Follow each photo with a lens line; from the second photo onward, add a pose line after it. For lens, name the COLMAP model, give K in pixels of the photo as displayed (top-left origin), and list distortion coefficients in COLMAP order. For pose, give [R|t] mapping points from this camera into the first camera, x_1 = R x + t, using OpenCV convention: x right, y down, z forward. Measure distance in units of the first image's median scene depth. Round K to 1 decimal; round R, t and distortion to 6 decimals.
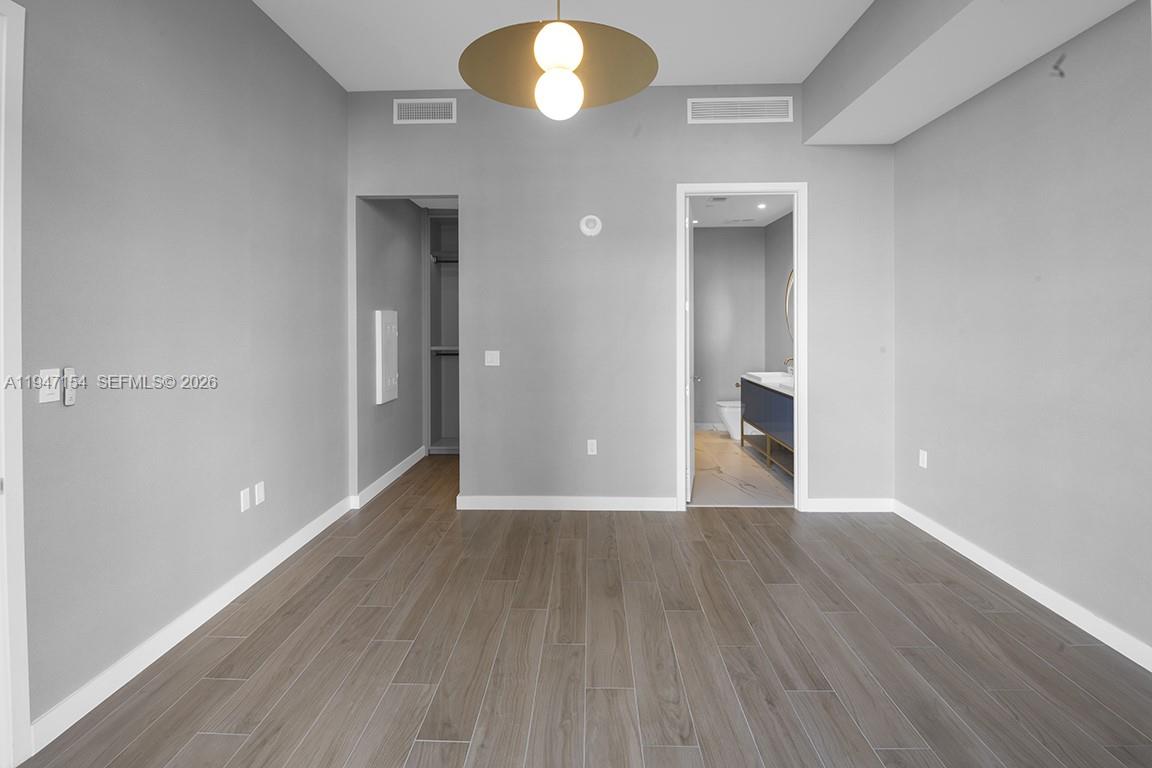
lens RADIAL K [[546.9, 0, 576.2], [0, 546.9, 333.4], [0, 0, 1]] dist [0.001878, -0.004468]
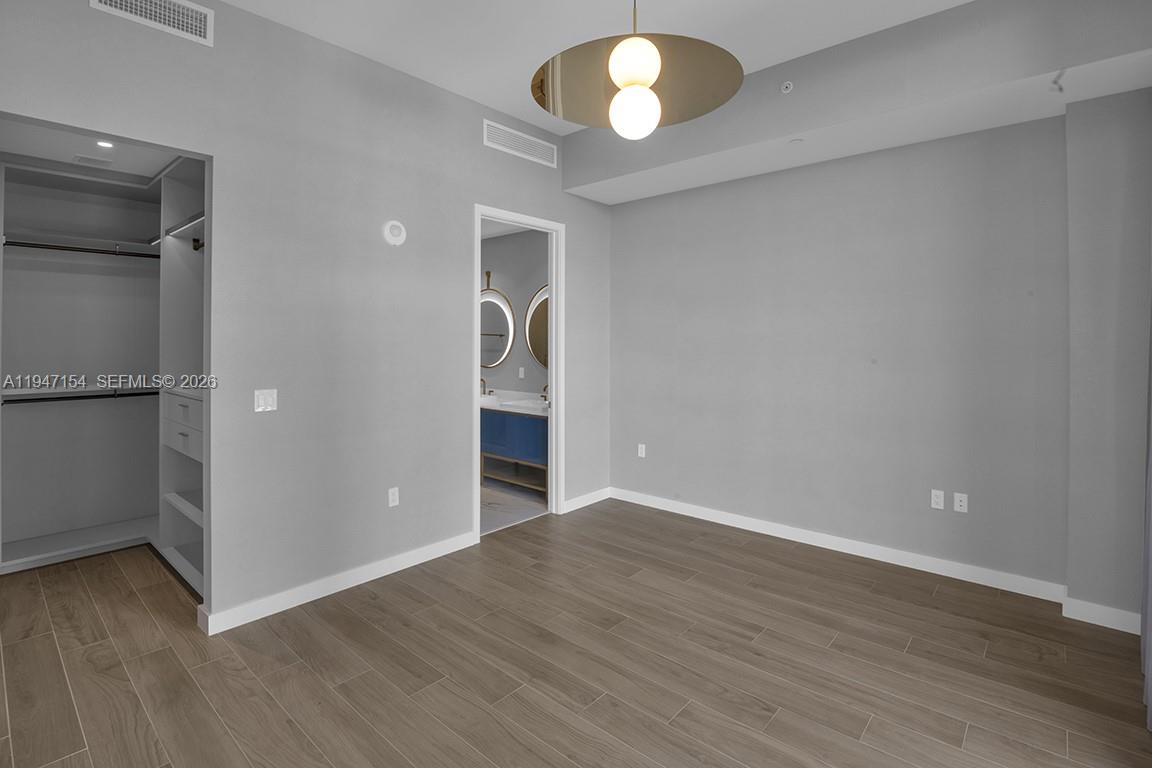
lens RADIAL K [[547.0, 0, 573.1], [0, 547.0, 346.0], [0, 0, 1]] dist [-0.003049, -0.000713]
pose [[0.647775, -0.003715, 0.761823, -0.596650], [0.007569, 0.999970, -0.001560, -0.027574], [-0.761794, 0.006777, 0.647784, 0.339243]]
